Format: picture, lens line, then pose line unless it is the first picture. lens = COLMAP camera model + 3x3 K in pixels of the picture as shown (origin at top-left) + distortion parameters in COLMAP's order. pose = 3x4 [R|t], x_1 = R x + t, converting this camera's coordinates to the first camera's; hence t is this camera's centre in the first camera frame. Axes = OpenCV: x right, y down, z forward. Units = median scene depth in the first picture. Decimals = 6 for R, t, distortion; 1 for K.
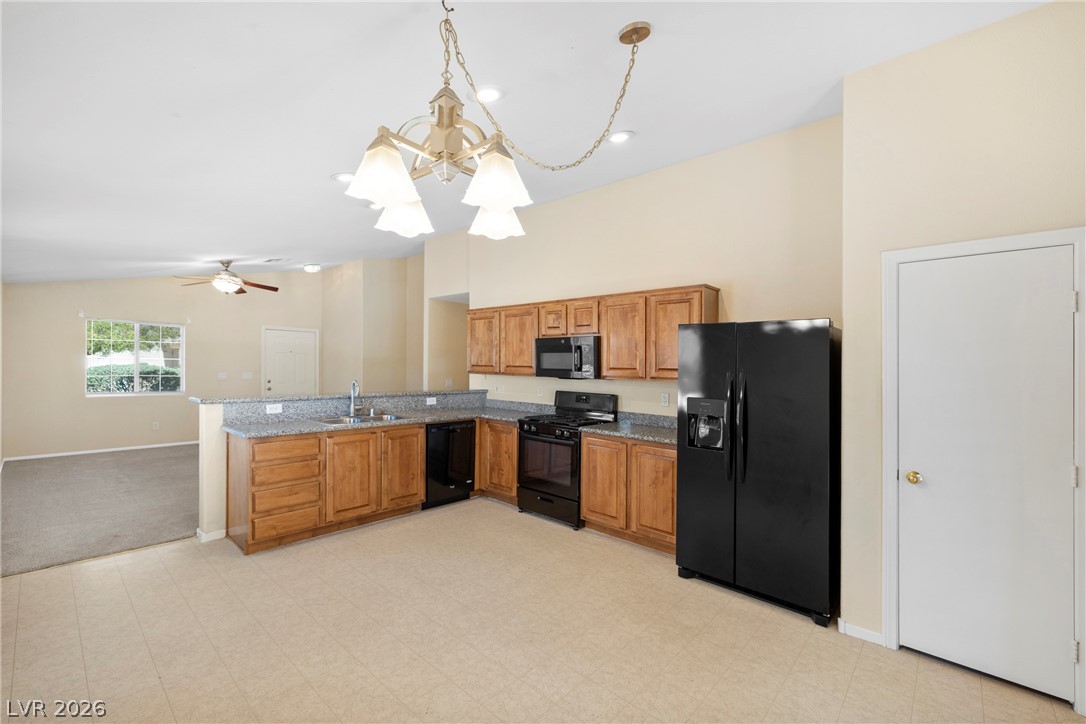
lens RADIAL K [[459.5, 0, 542.2], [0, 459.5, 368.0], [0, 0, 1]] dist [0.002113, -0.000542]
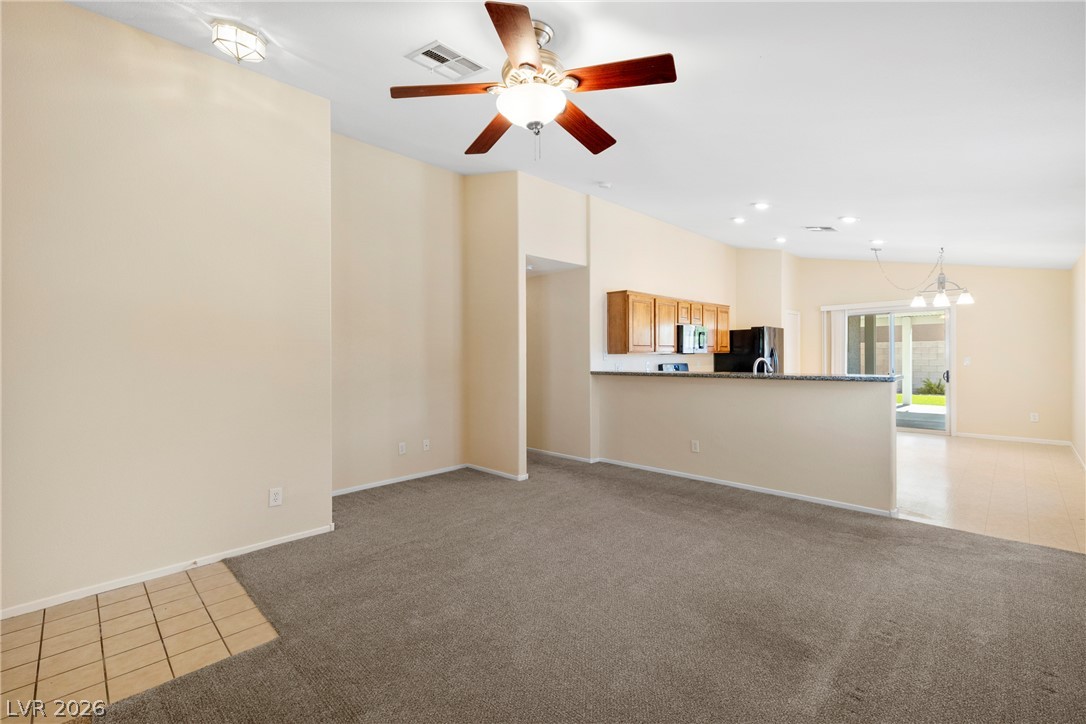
lens RADIAL K [[459.5, 0, 544.2], [0, 459.5, 357.6], [0, 0, 1]] dist [0.002113, -0.000542]
pose [[0.054890, -0.028135, 0.998096, -1.603704], [0.016553, 0.999491, 0.027264, -0.014911], [-0.998355, 0.015024, 0.055328, 1.543931]]
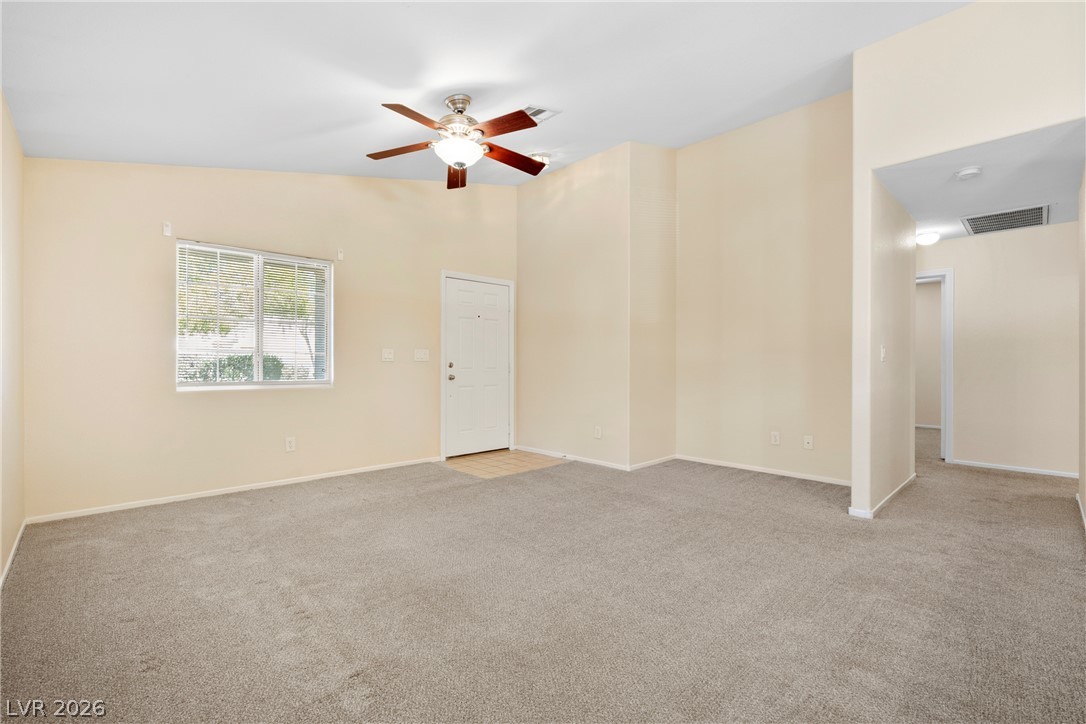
lens RADIAL K [[479.8, 0, 552.3], [0, 479.8, 359.7], [0, 0, 1]] dist [-0.003294, 0.000184]
pose [[0.997716, -0.017983, -0.065103, -0.885858], [0.017224, 0.999777, -0.012197, 0.067524], [0.065308, 0.011048, 0.997804, 0.815973]]
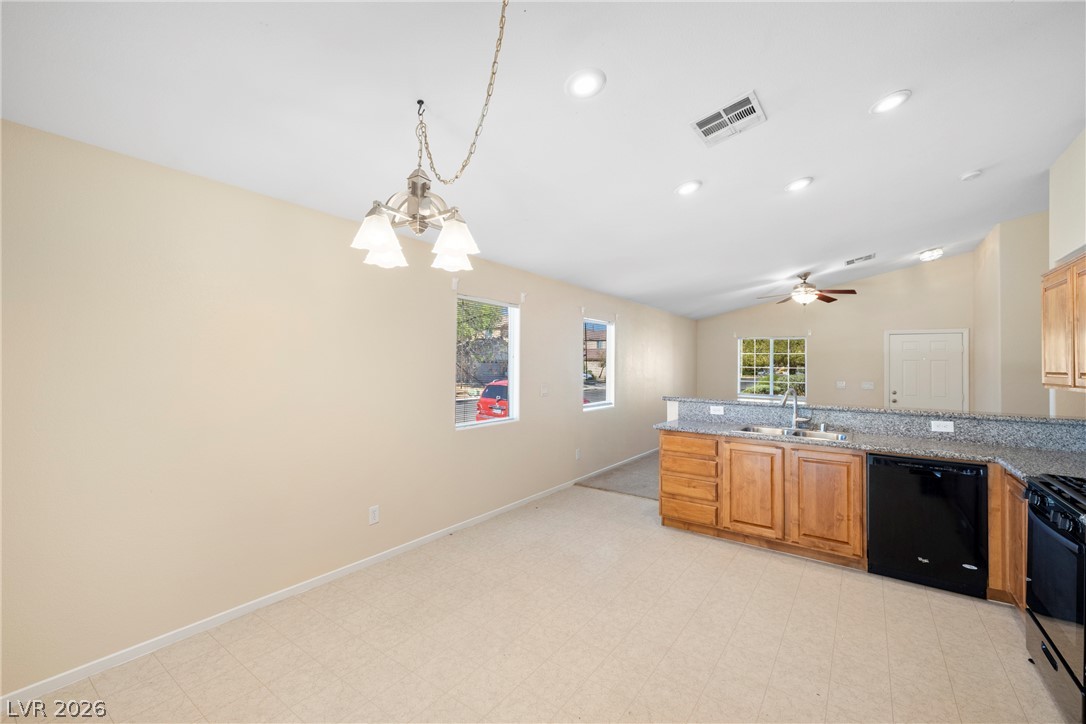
lens RADIAL K [[459.5, 0, 537.3], [0, 459.5, 360.7], [0, 0, 1]] dist [0.002113, -0.000542]
pose [[0.107924, -0.023321, -0.993886, 0.455496], [-0.018434, 0.999506, -0.025454, 0.005999], [0.993988, 0.021068, 0.107441, 0.443771]]
